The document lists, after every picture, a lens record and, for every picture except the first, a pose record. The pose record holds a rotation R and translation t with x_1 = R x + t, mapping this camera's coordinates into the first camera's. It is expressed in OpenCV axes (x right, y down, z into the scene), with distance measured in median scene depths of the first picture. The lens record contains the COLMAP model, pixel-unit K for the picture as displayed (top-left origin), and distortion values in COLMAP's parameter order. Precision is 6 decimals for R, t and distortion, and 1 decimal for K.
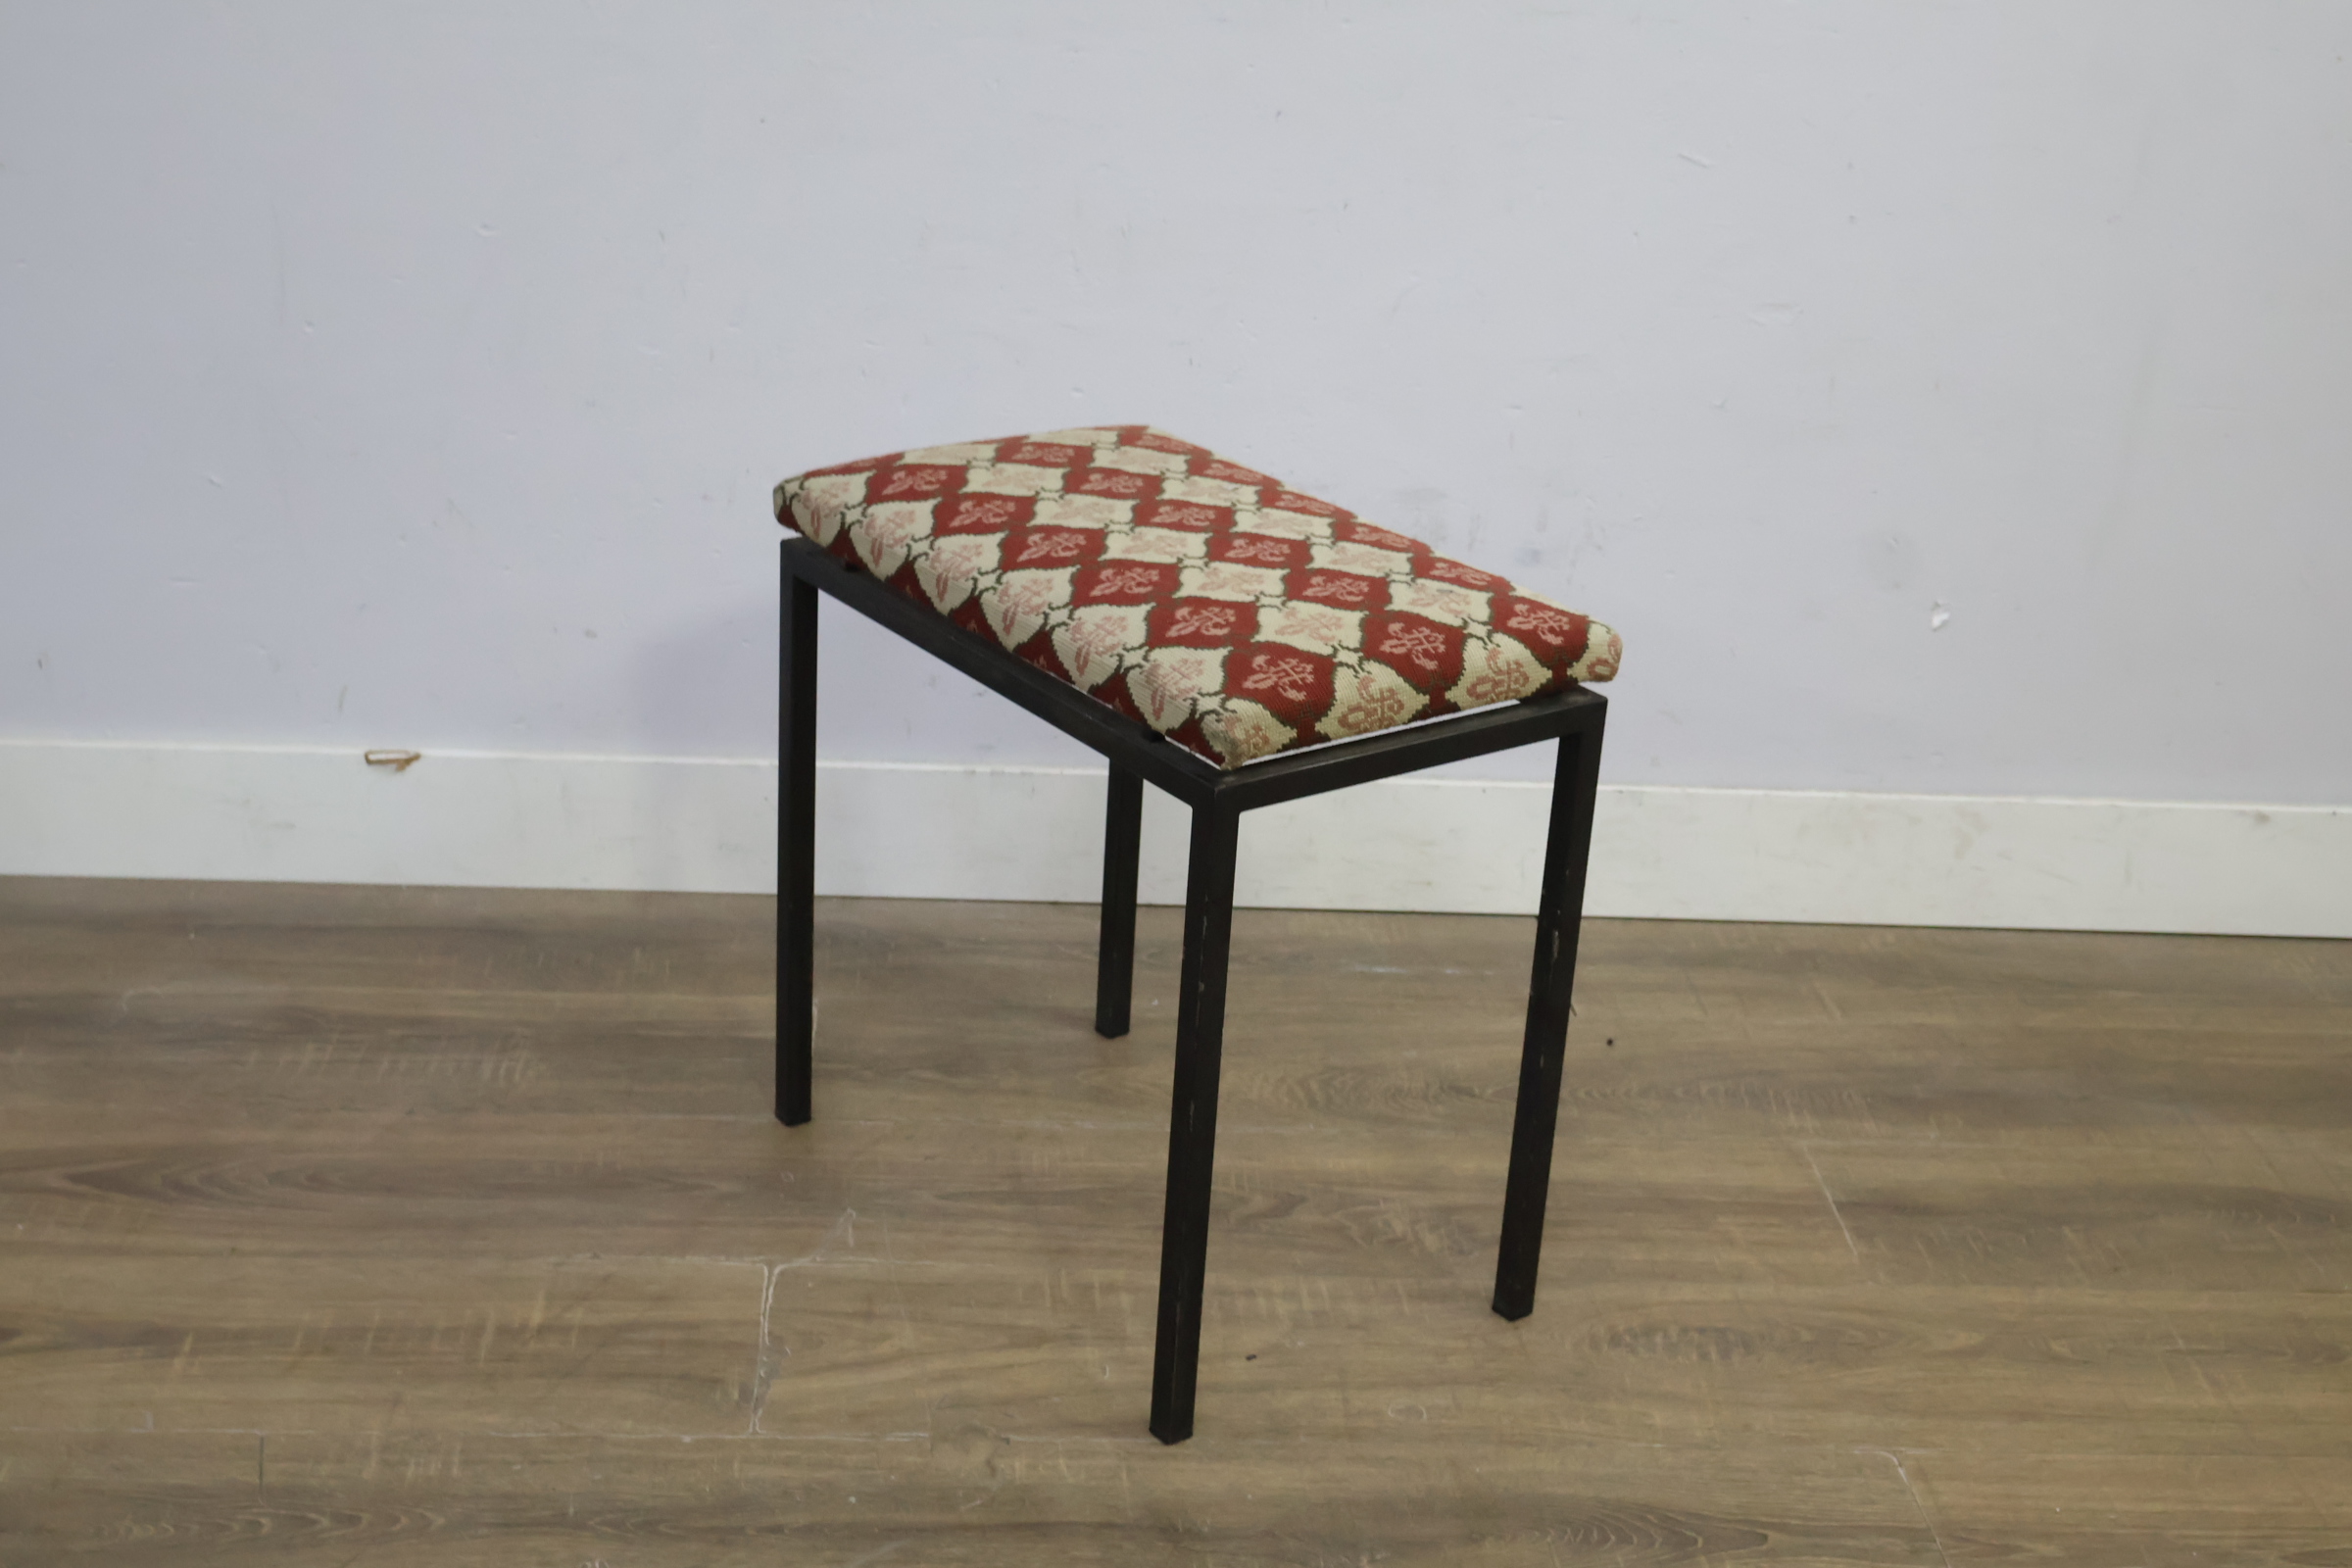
lens RADIAL K [[3179.6, 0, 1164.2], [0, 3179.6, 780.5], [0, 0, 1]] dist [-0.004790, 0.000000]
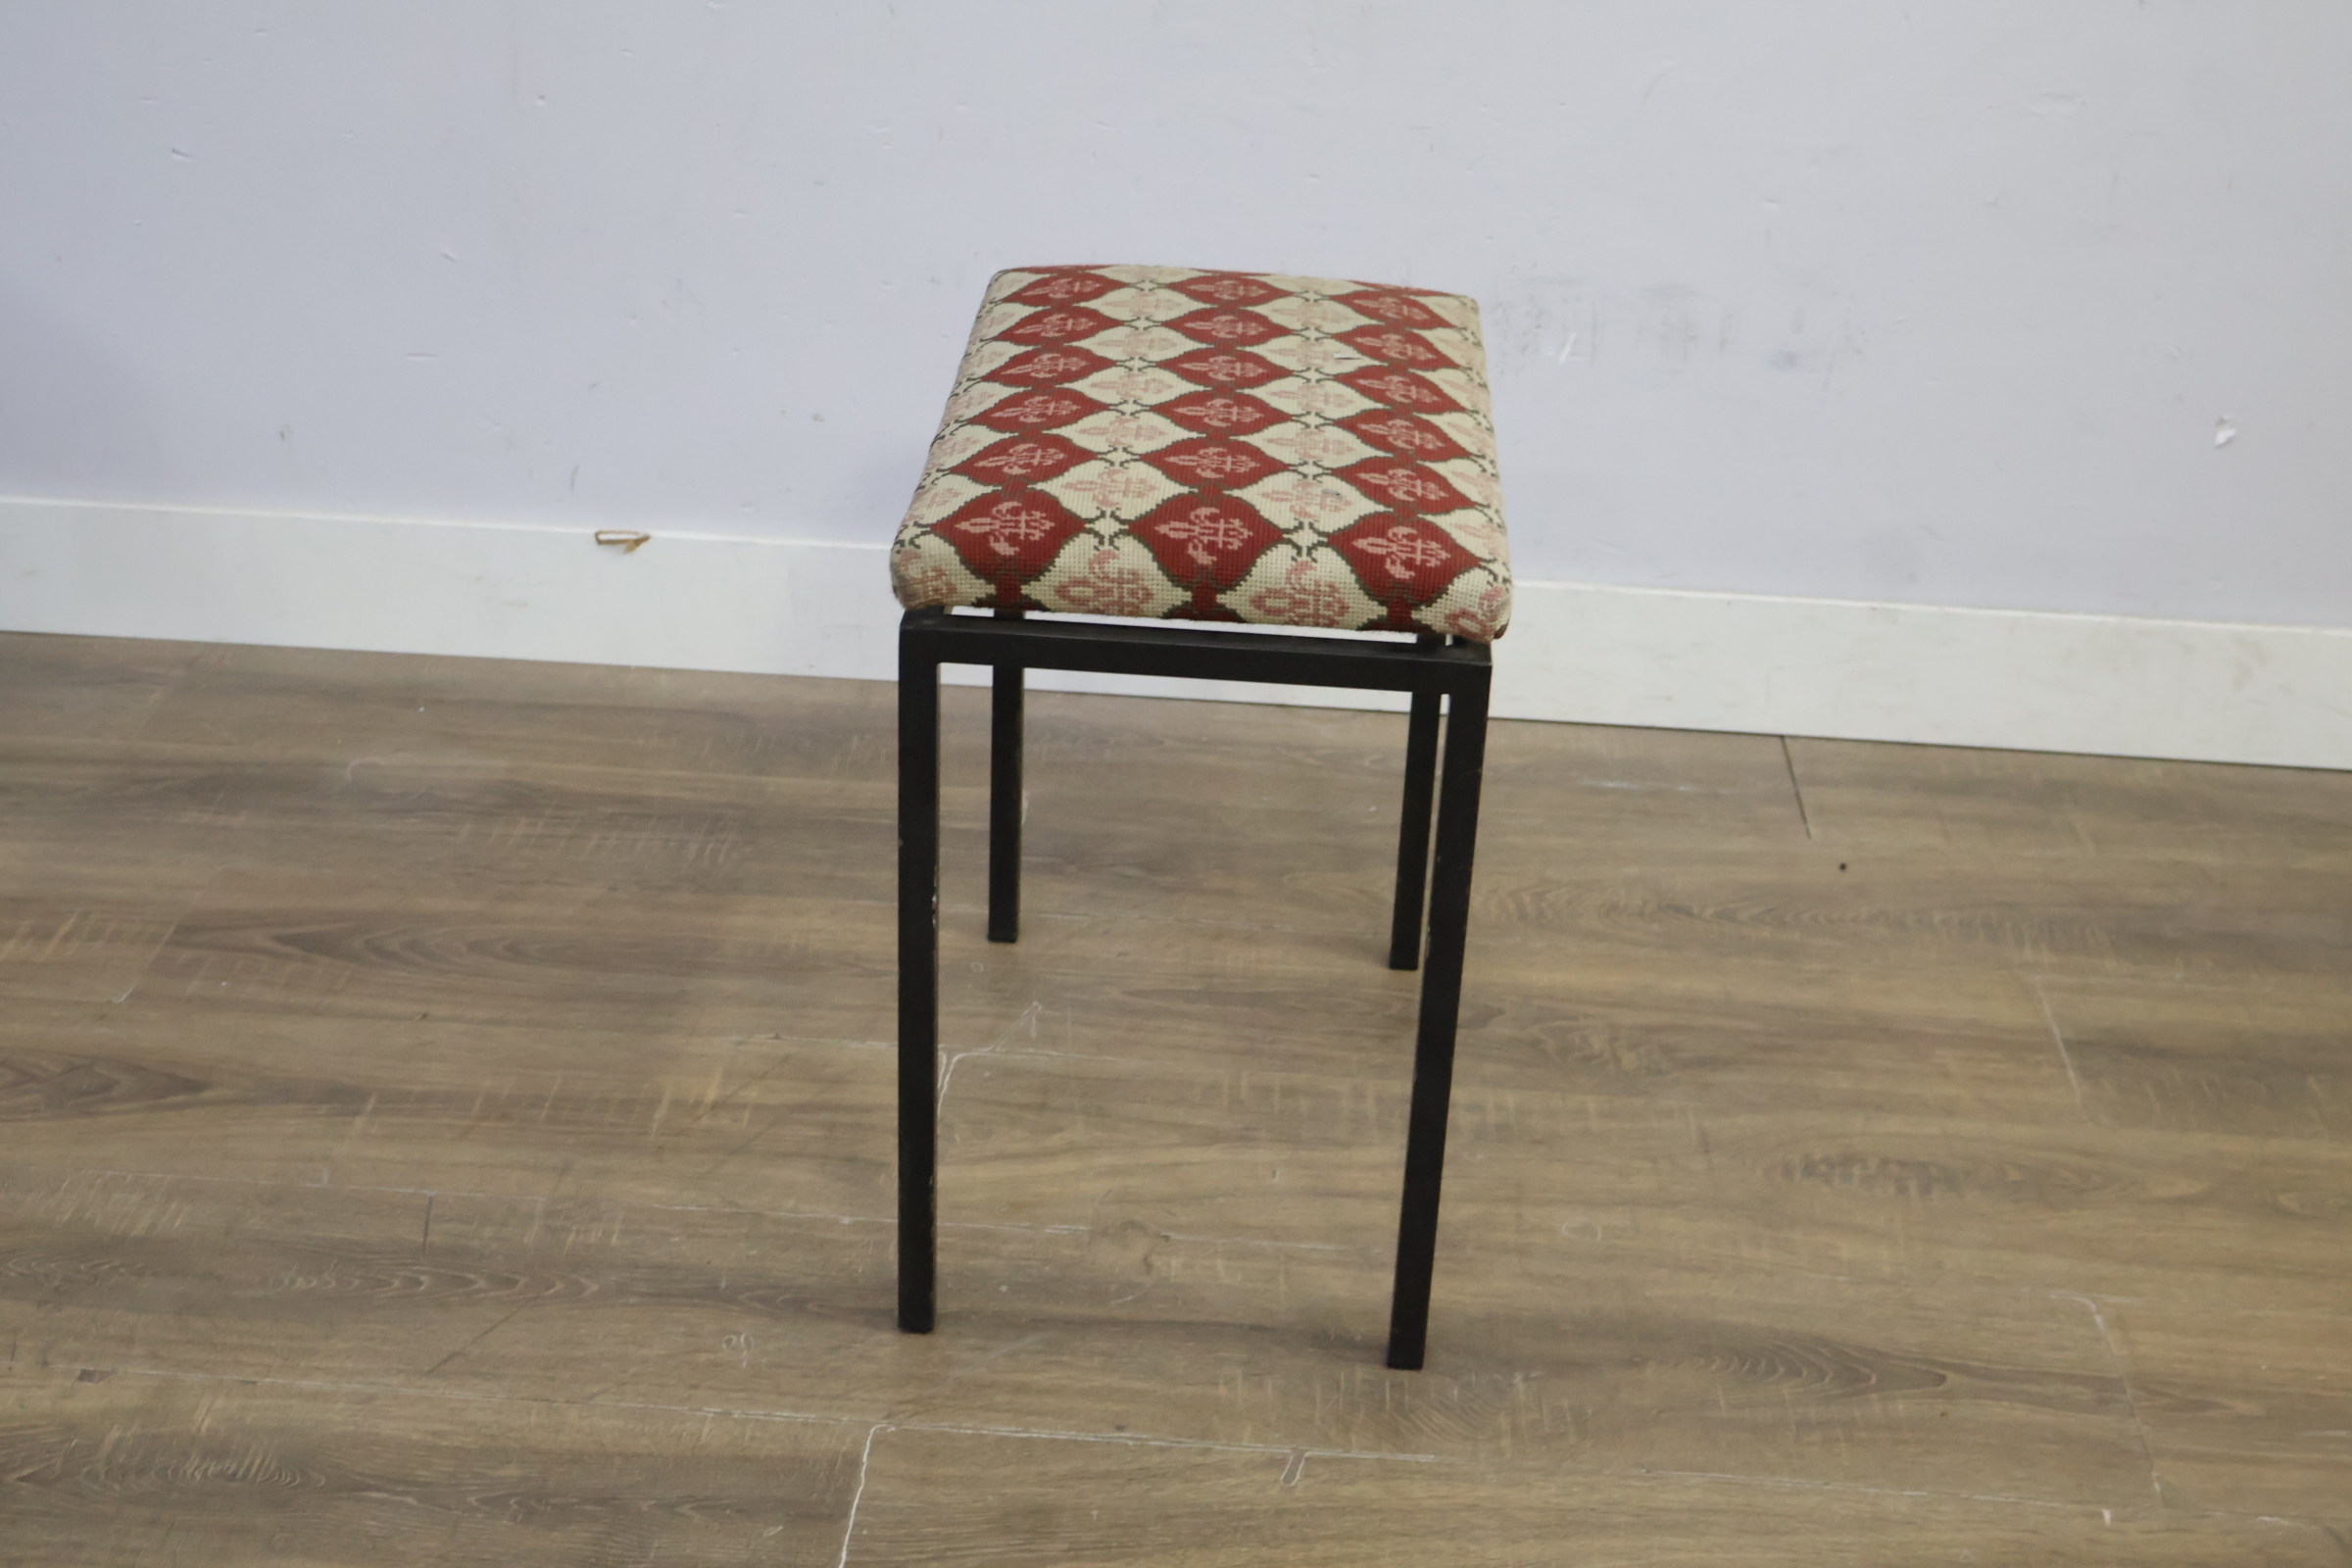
lens RADIAL K [[3179.6, 0, 1159.8], [0, 3179.6, 787.2], [0, 0, 1]] dist [-0.004790, 0.000000]
pose [[0.992947, 0.035021, -0.113268, 0.050874], [-0.028641, 0.997936, 0.057470, 0.010620], [0.115047, -0.053821, 0.991901, 0.027750]]
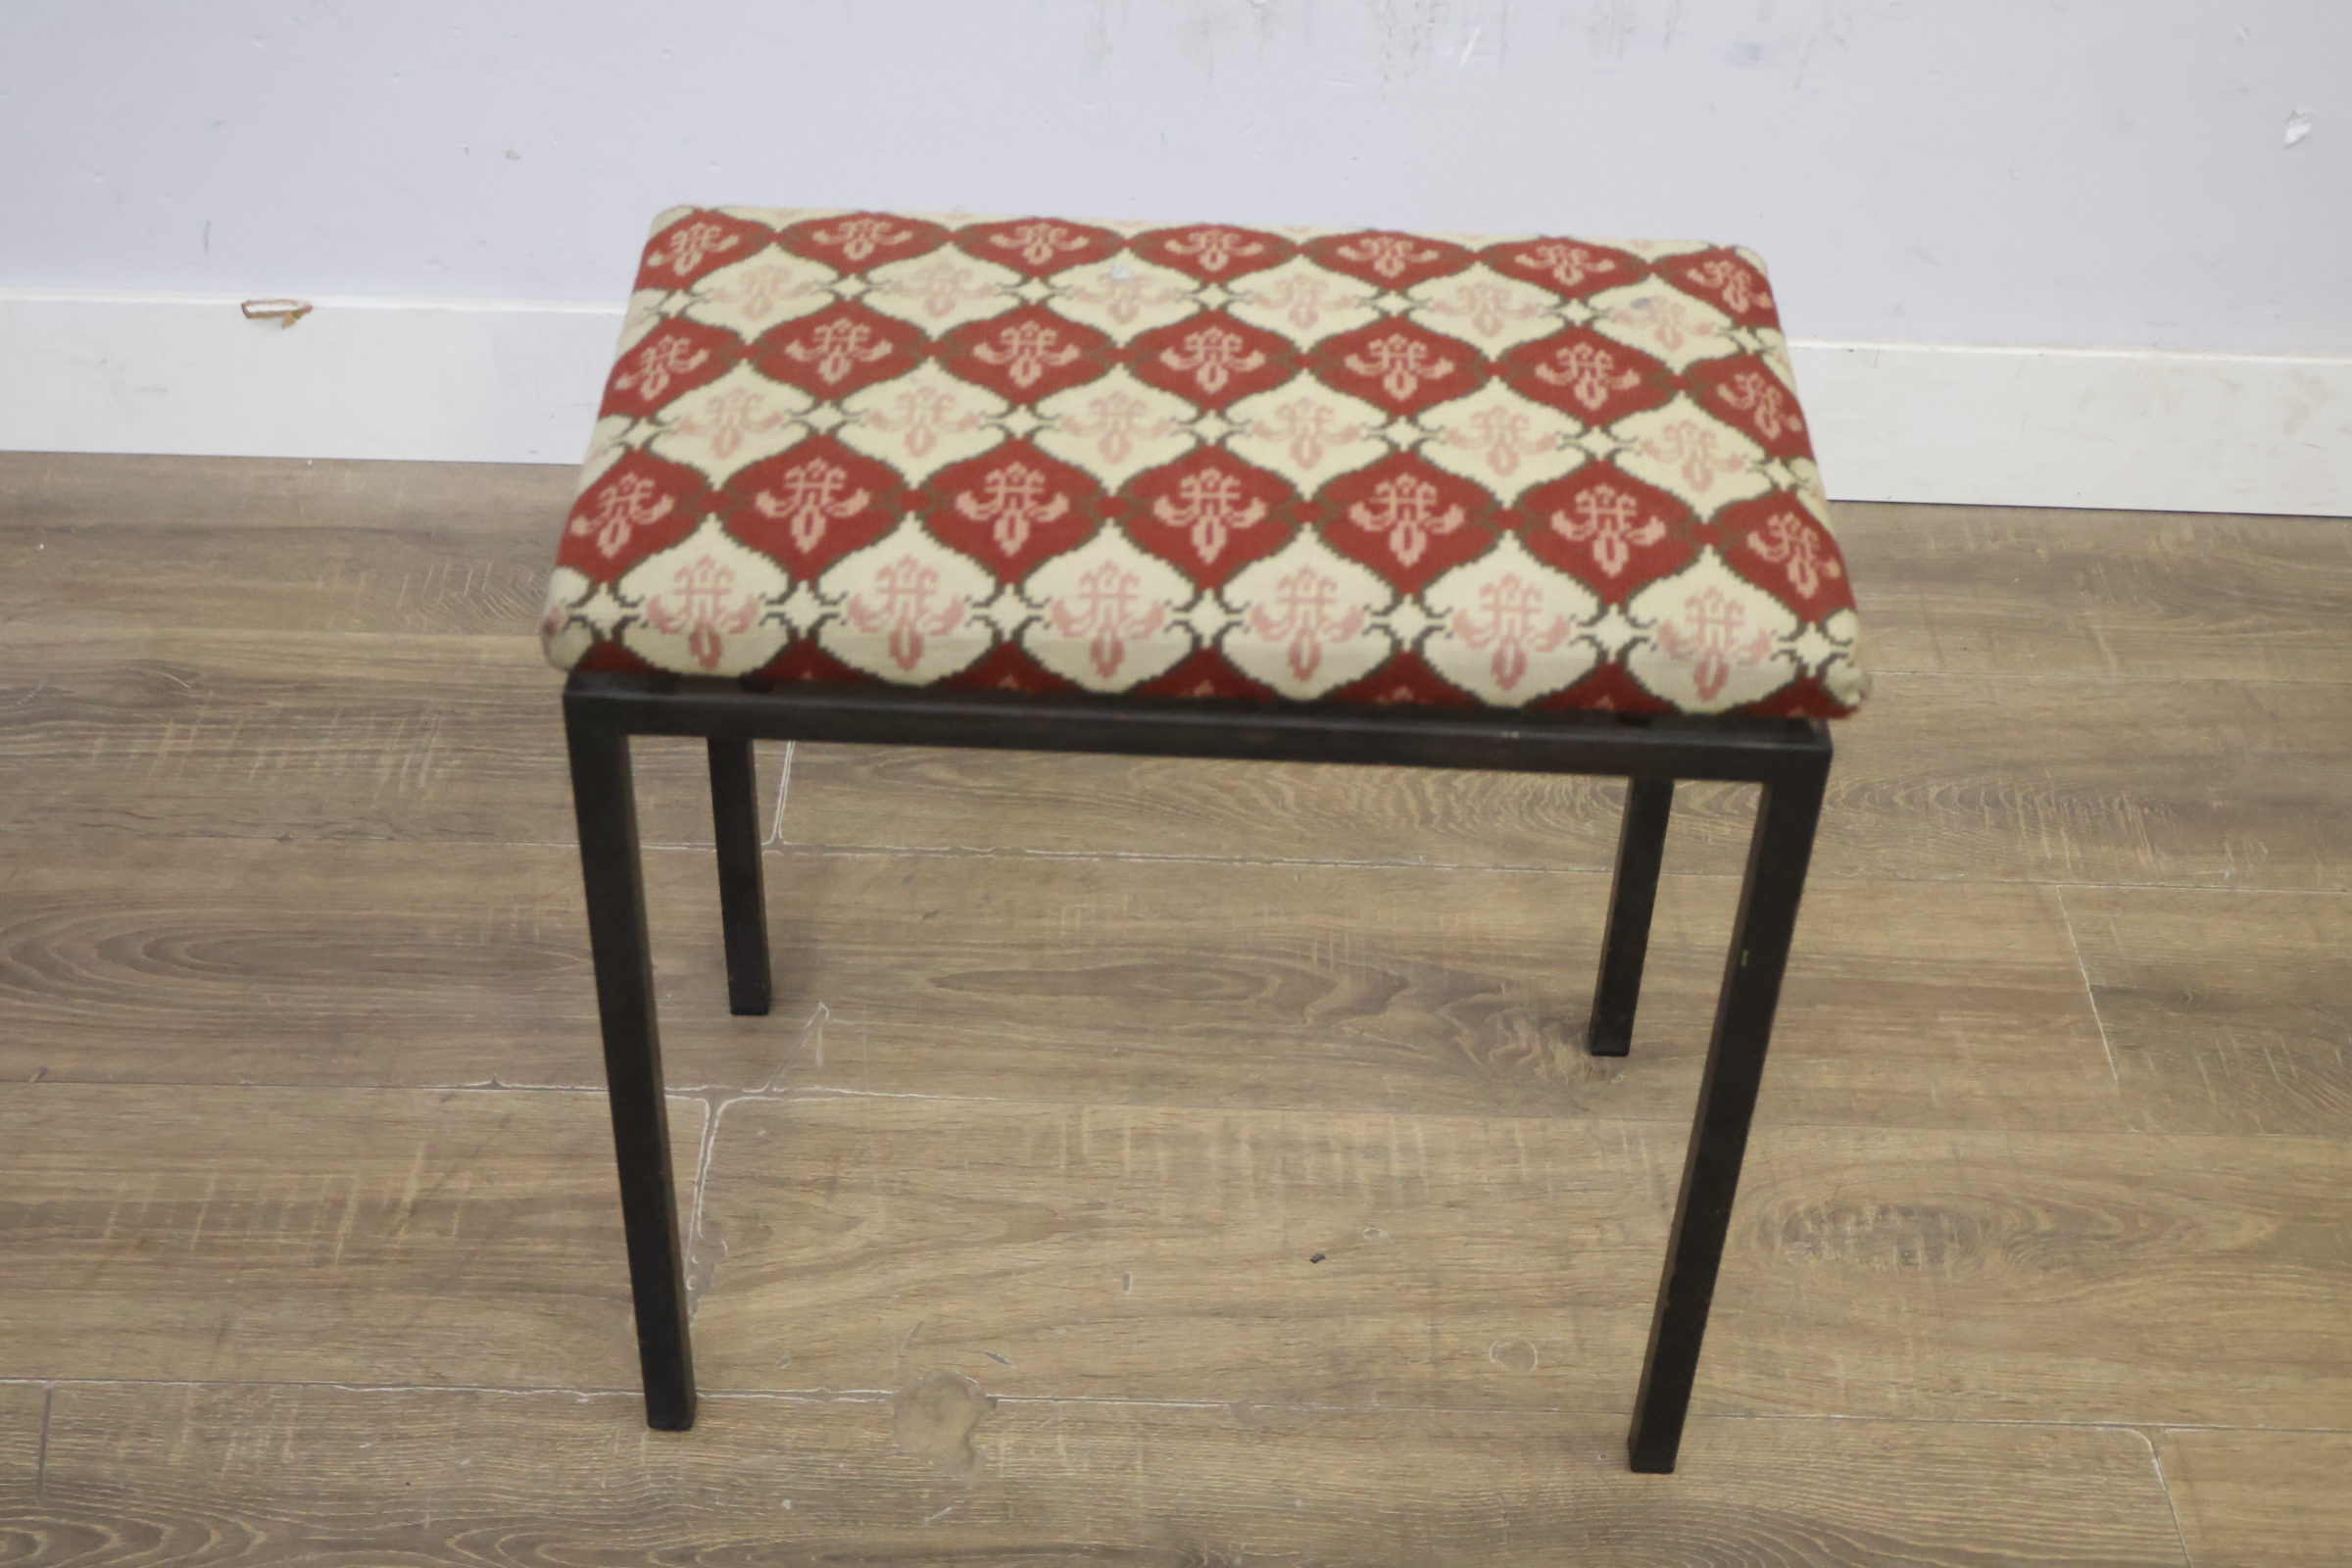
lens RADIAL K [[3179.6, 0, 1159.1], [0, 3179.6, 801.1], [0, 0, 1]] dist [-0.004790, 0.000000]
pose [[0.997662, 0.019439, -0.065512, 0.036387], [0.000587, 0.956217, 0.292657, -0.149049], [0.068333, -0.292011, 0.953971, 0.278985]]
